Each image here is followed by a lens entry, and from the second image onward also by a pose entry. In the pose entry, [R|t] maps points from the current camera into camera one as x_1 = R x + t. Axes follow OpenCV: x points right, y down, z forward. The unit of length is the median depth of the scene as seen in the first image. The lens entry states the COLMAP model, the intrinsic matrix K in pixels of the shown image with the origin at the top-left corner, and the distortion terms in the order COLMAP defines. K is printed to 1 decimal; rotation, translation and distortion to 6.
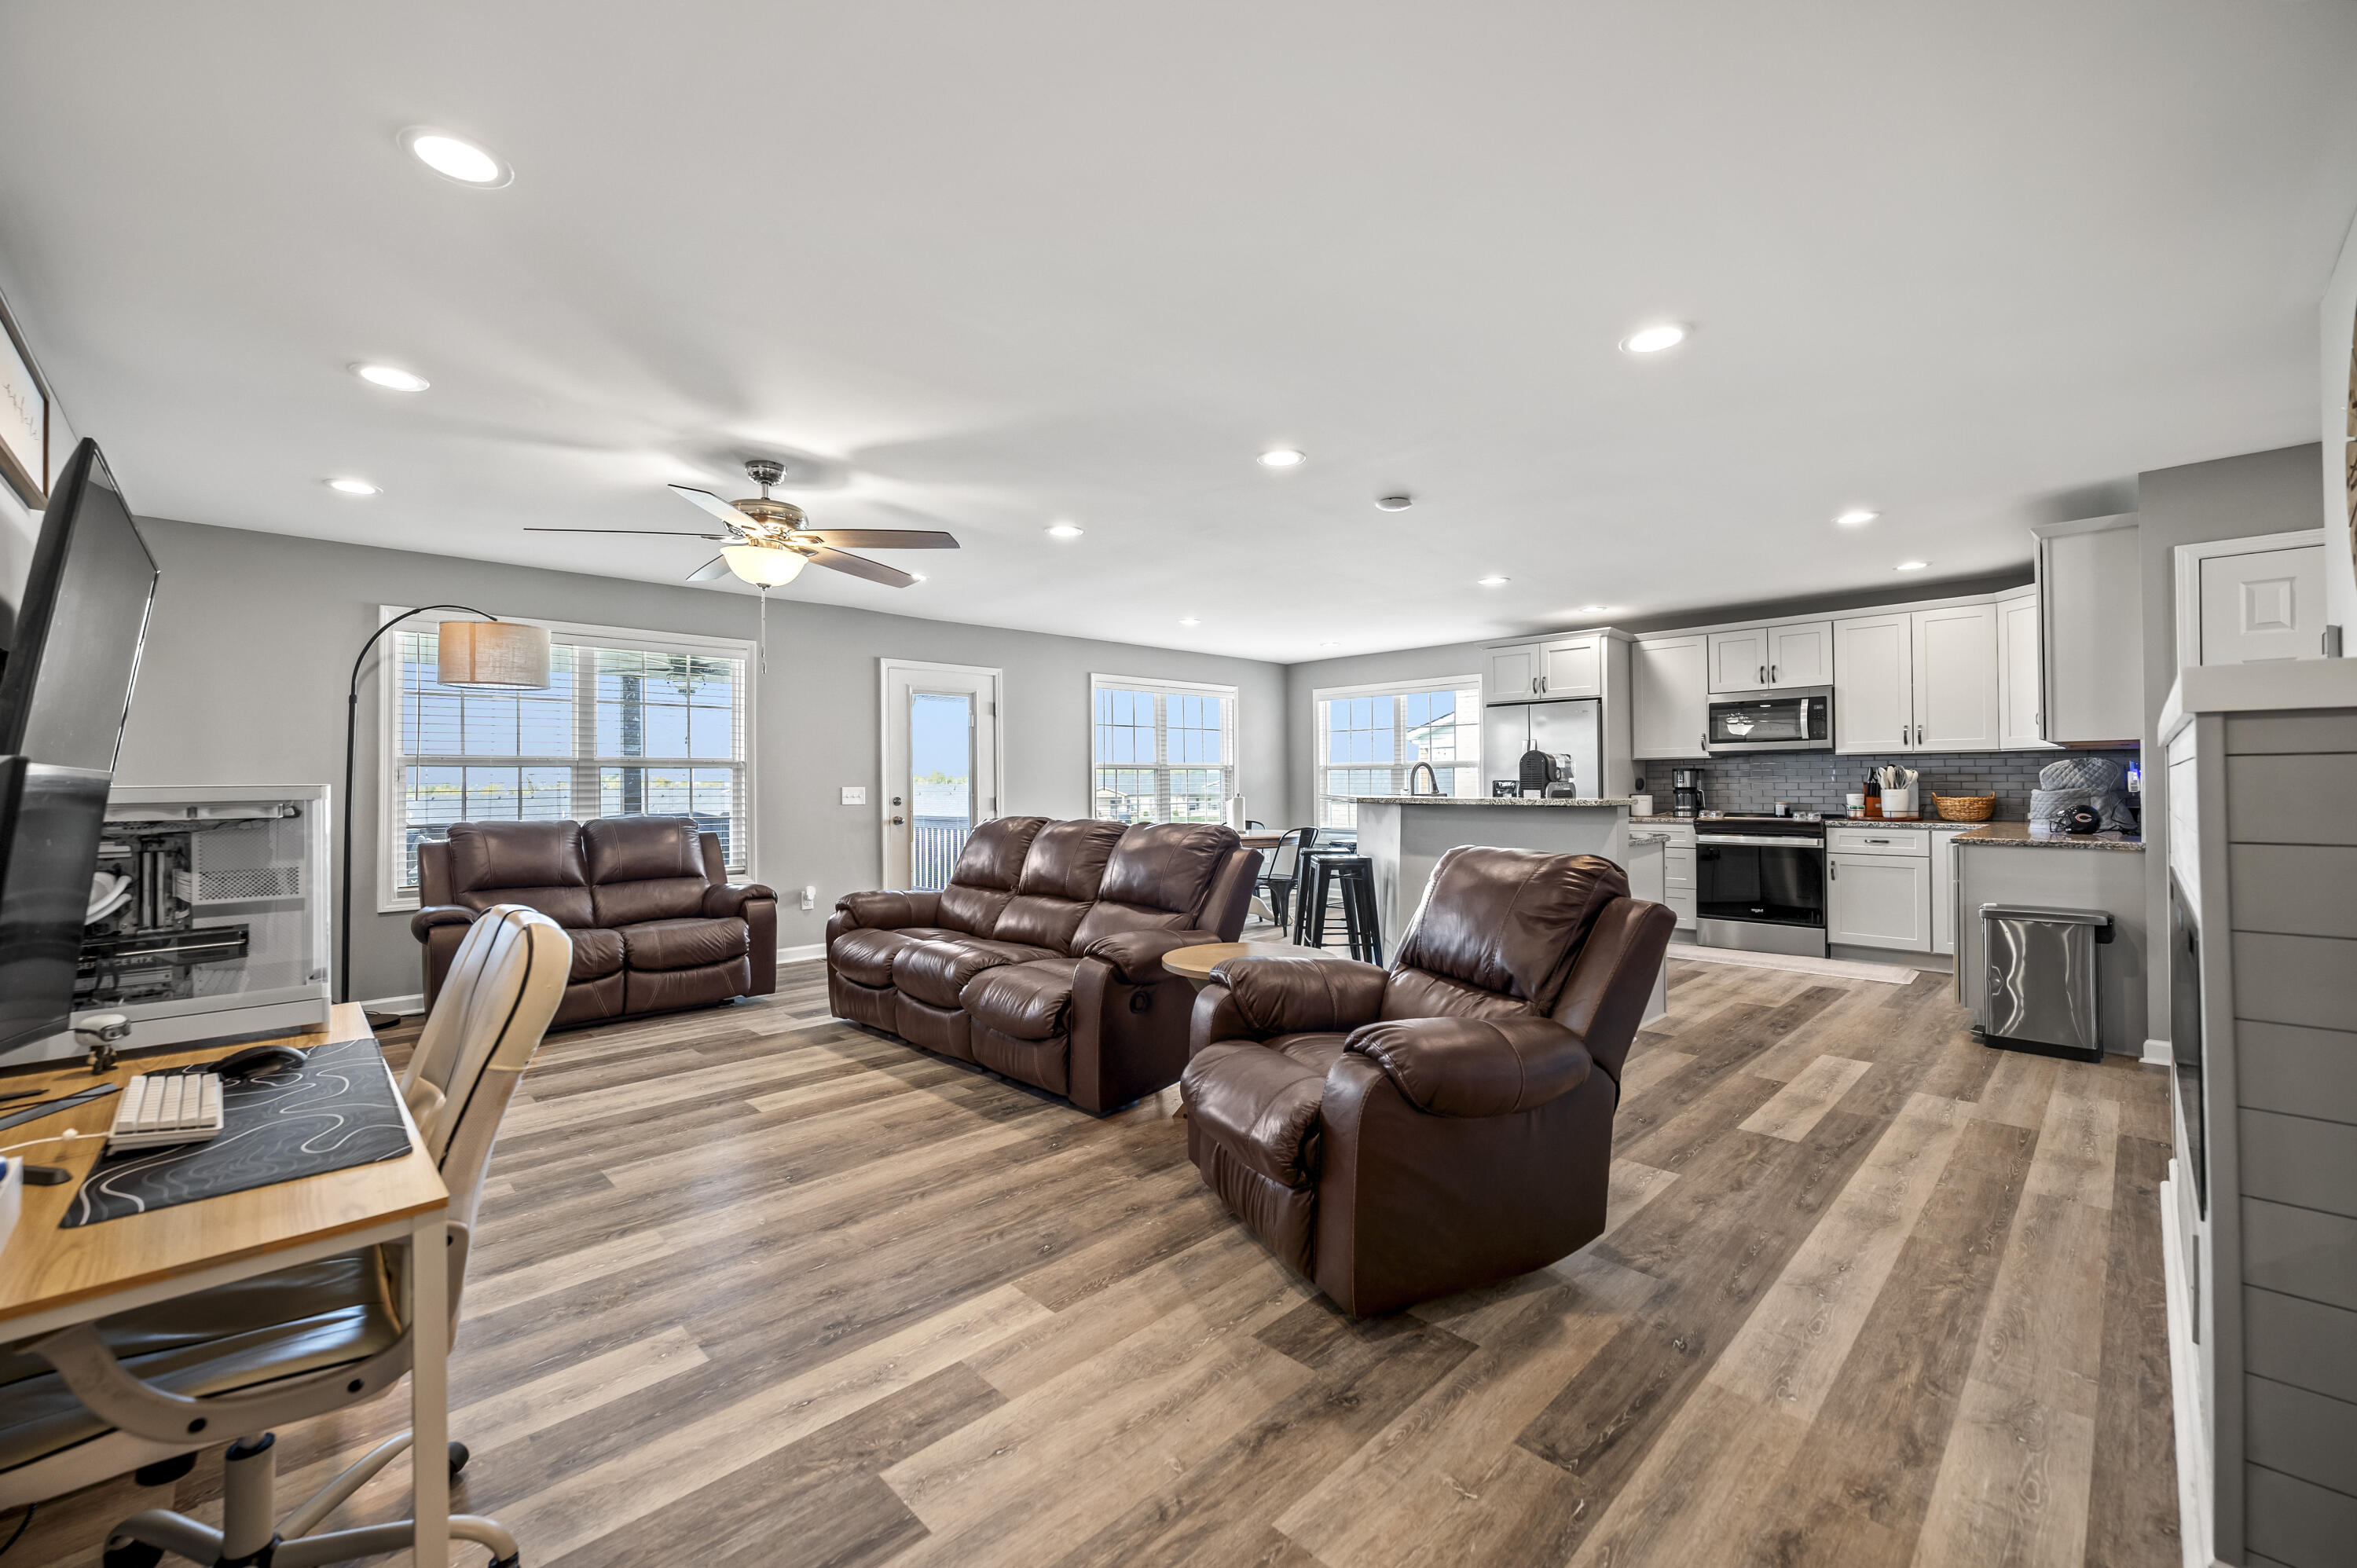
lens RADIAL K [[938.6, 0, 1181.4], [0, 938.6, 775.9], [0, 0, 1]] dist [-0.002761, 0.000204]
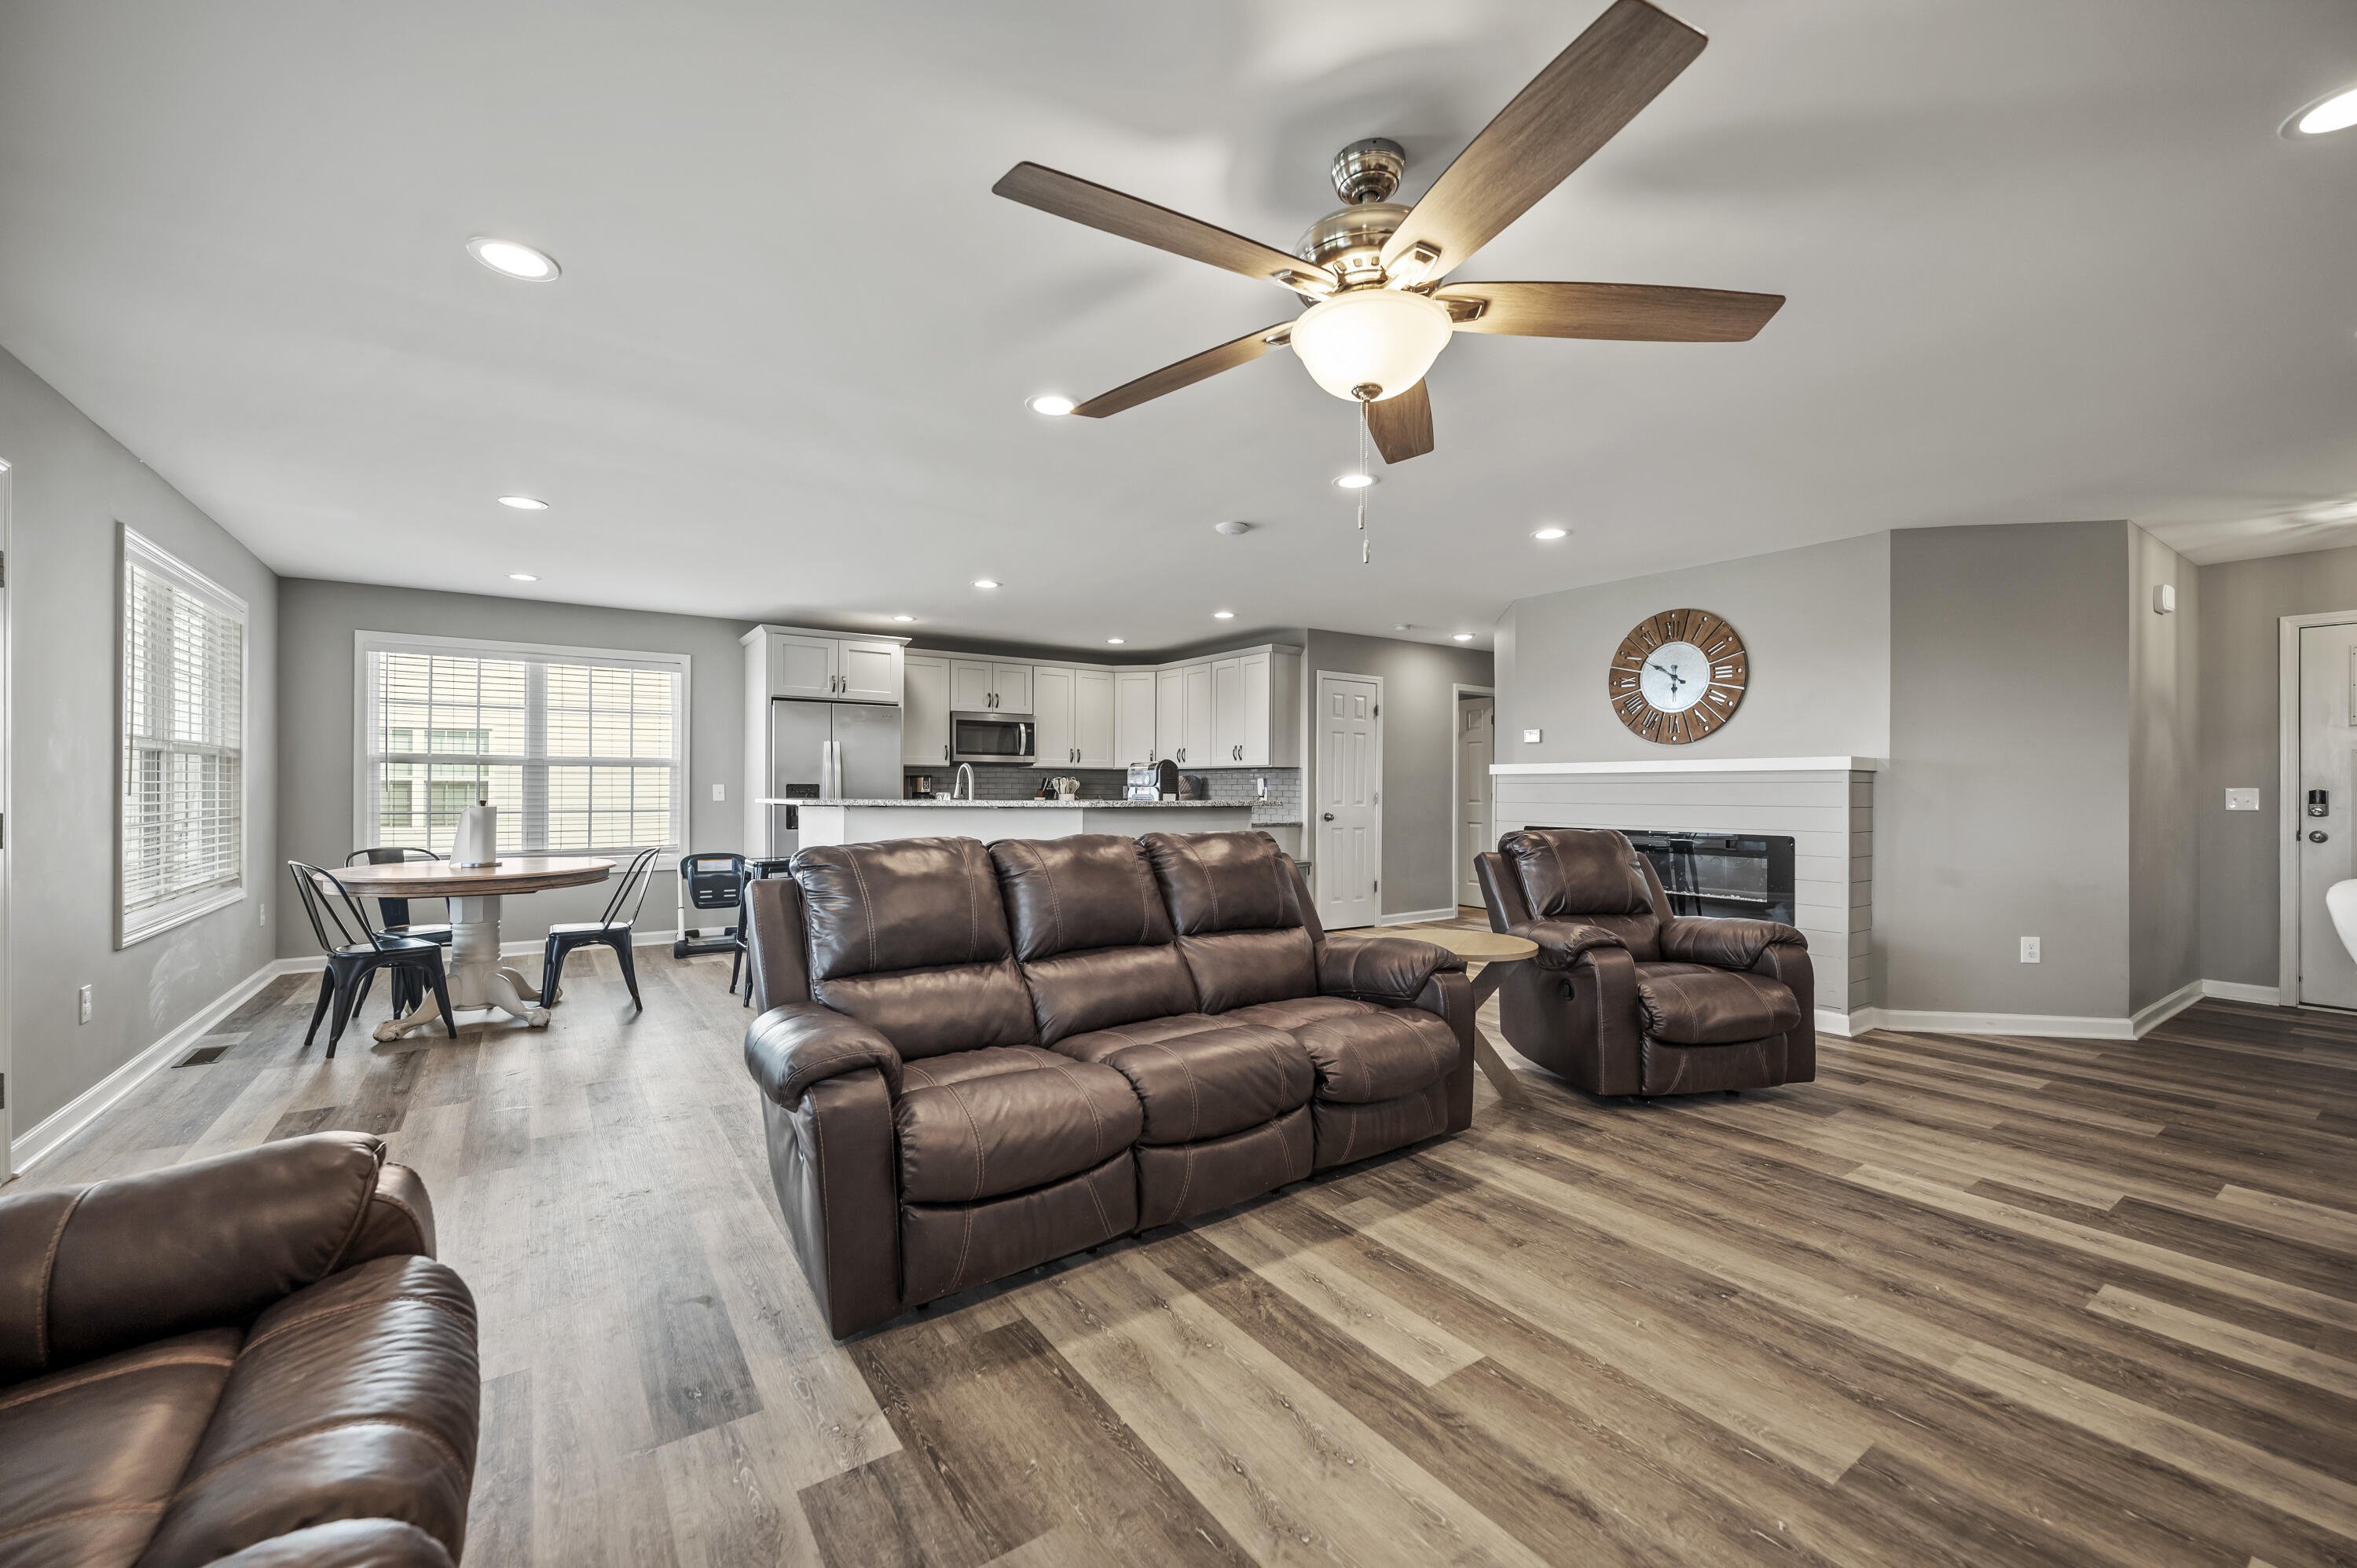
lens RADIAL K [[938.6, 0, 1156.9], [0, 938.6, 784.5], [0, 0, 1]] dist [-0.002761, 0.000204]
pose [[0.181708, 0.012568, 0.983272, -0.605808], [-0.012849, 0.999863, -0.010406, 0.013197], [-0.983269, -0.010743, 0.181845, 0.636297]]
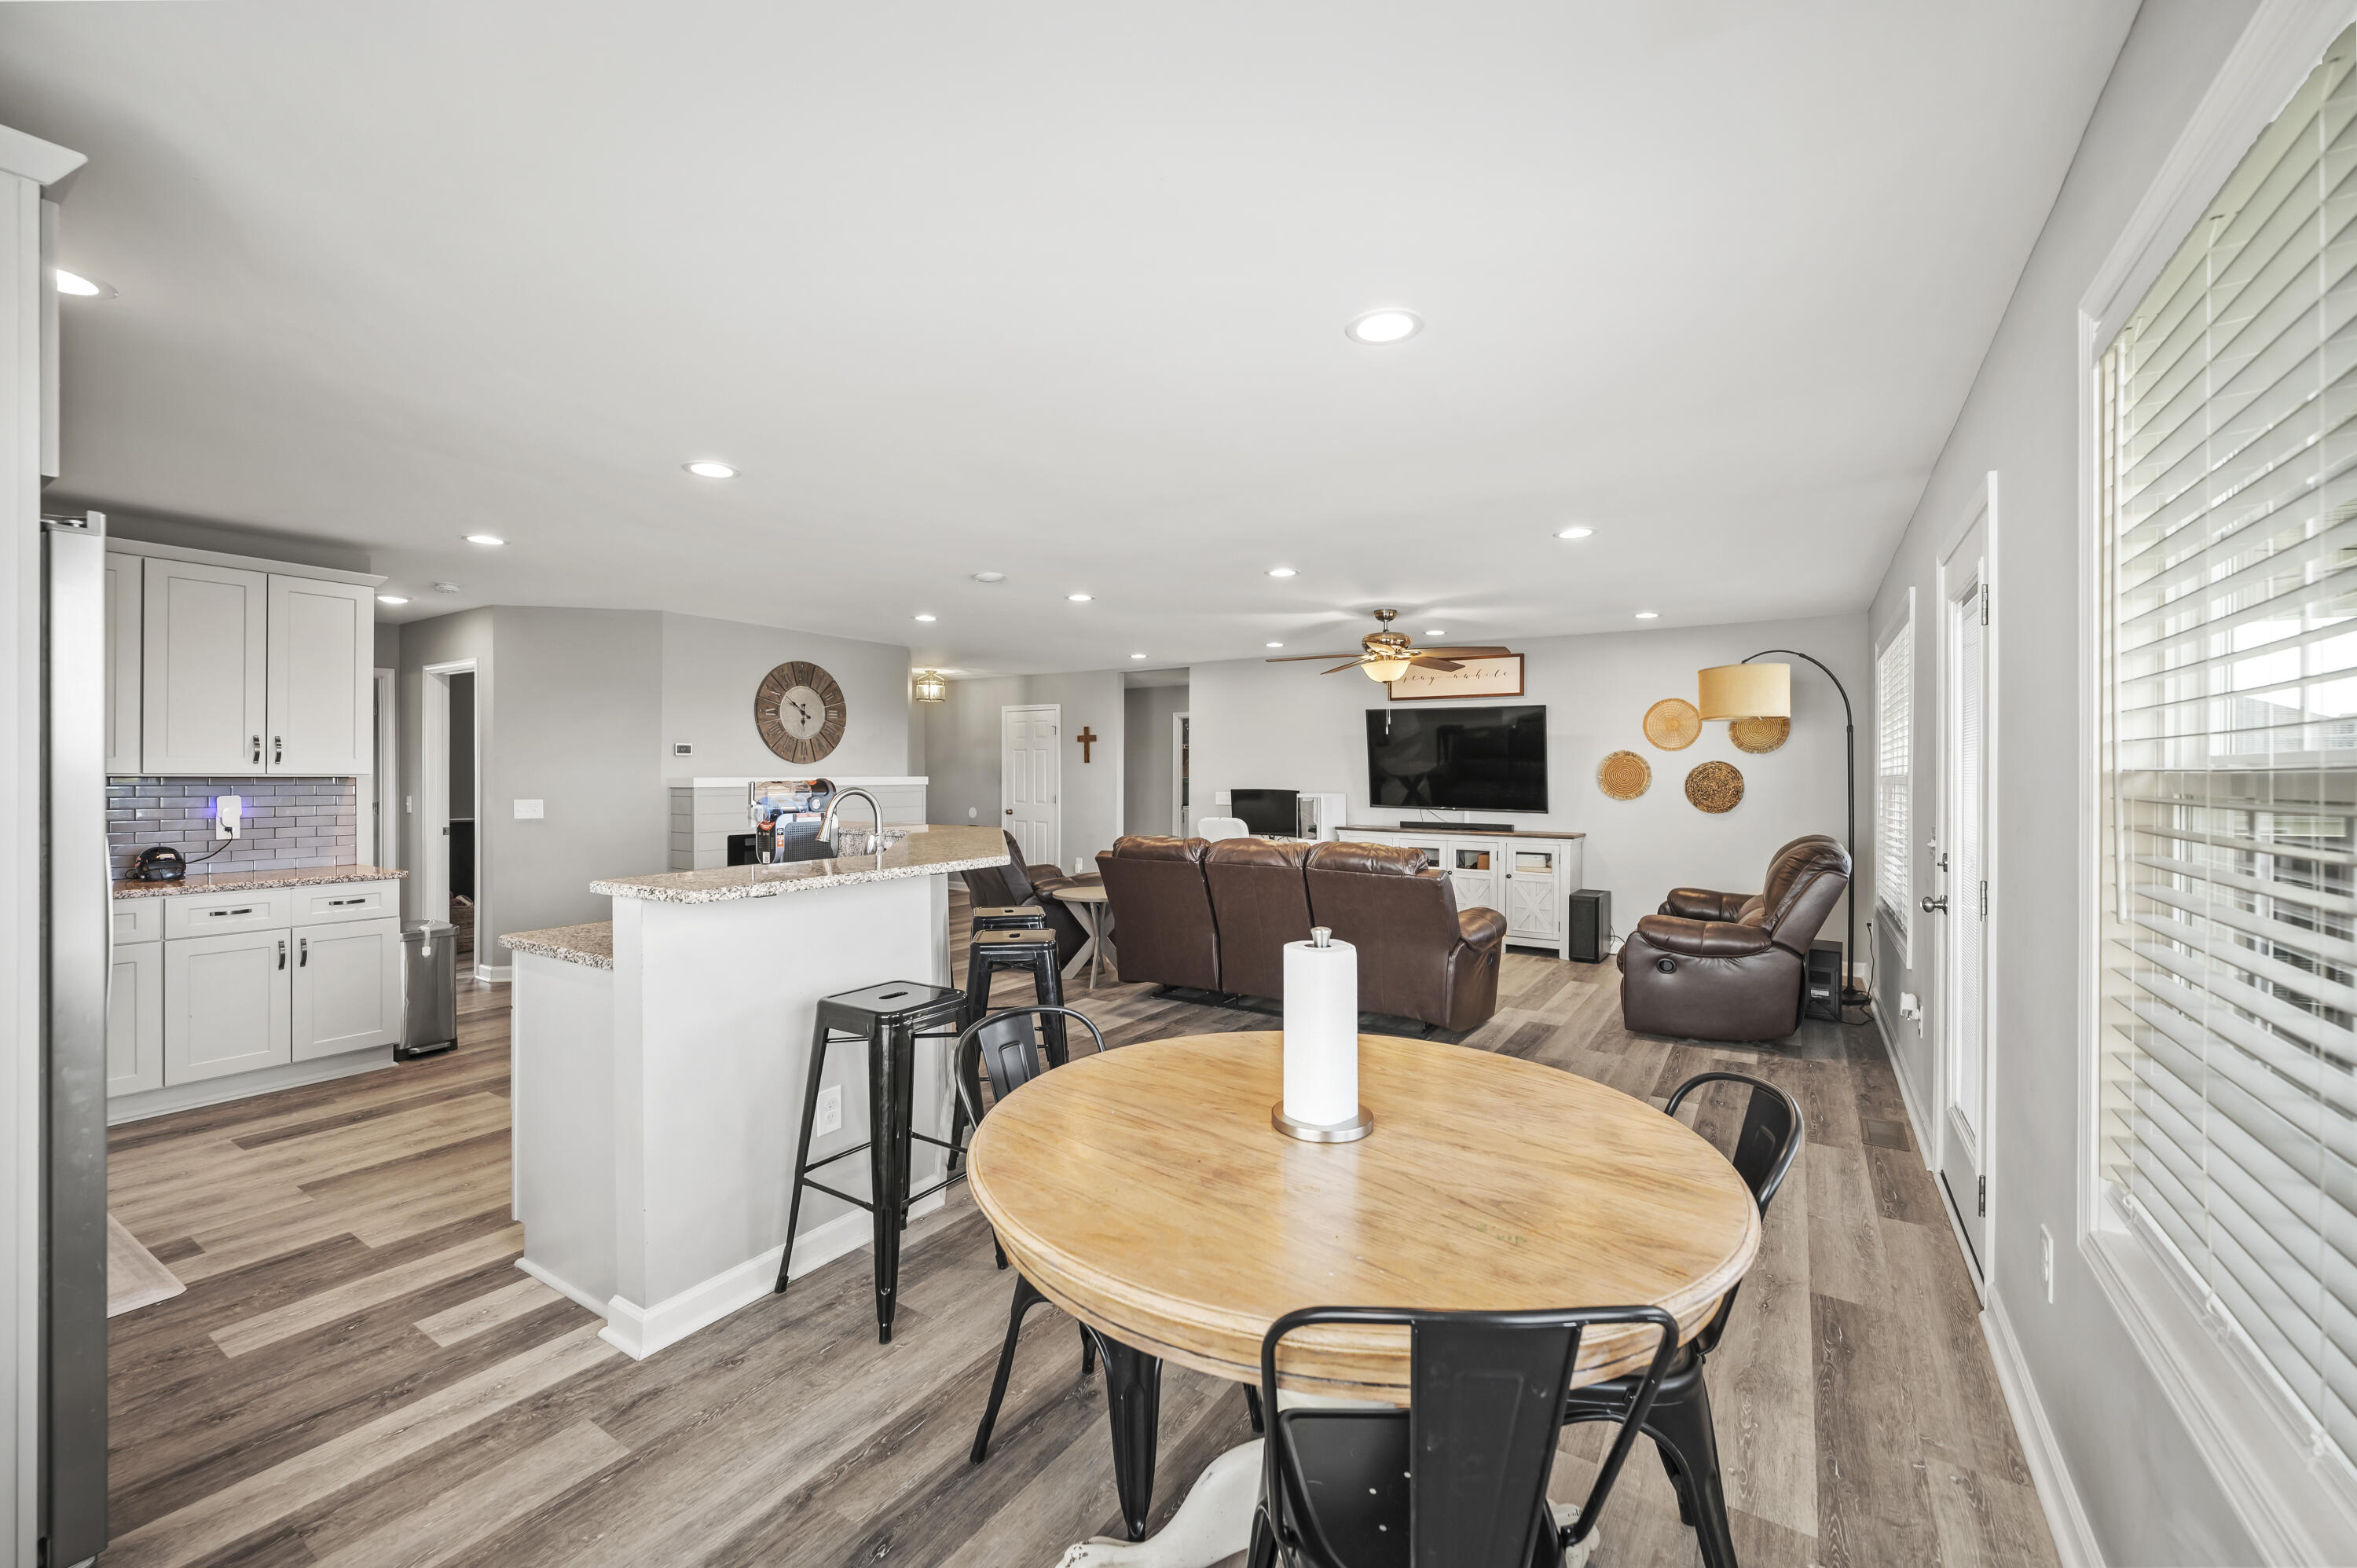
lens RADIAL K [[938.6, 0, 1165.0], [0, 938.6, 782.2], [0, 0, 1]] dist [-0.002761, 0.000204]
pose [[-0.977397, 0.007940, -0.211264, 0.194144], [0.010052, 0.999910, -0.008925, -0.001319], [0.211174, -0.010847, -0.977388, 1.615175]]
